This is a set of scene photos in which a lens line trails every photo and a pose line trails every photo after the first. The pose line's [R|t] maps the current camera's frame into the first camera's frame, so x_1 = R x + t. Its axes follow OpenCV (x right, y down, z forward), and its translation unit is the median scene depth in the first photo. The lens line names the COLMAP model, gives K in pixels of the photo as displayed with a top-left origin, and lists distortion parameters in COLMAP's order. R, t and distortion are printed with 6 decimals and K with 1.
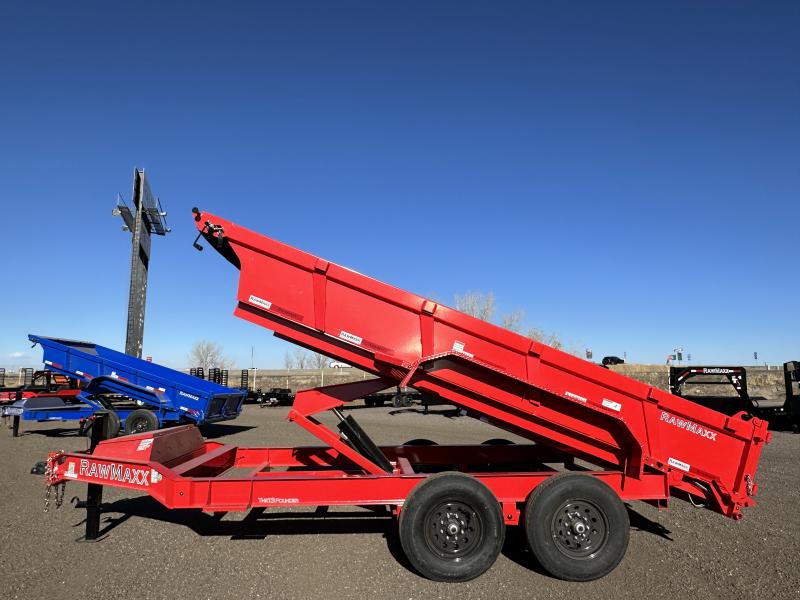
lens RADIAL K [[538.9, 0, 395.7], [0, 538.9, 304.5], [0, 0, 1]] dist [0.002564, 0.002341]
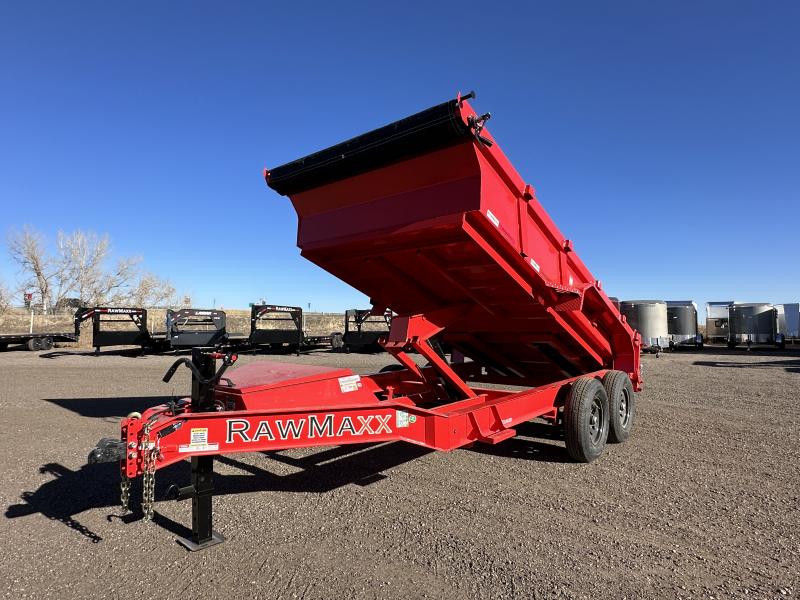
lens RADIAL K [[453.7, 0, 400.0], [0, 453.7, 300.0], [0, 0, 1]] dist [0.000867, -0.000059]
pose [[0.689769, 0.035845, 0.723141, -0.851345], [-0.099555, 0.993982, 0.045691, 0.107813], [-0.717152, -0.103509, 0.689187, 0.520680]]
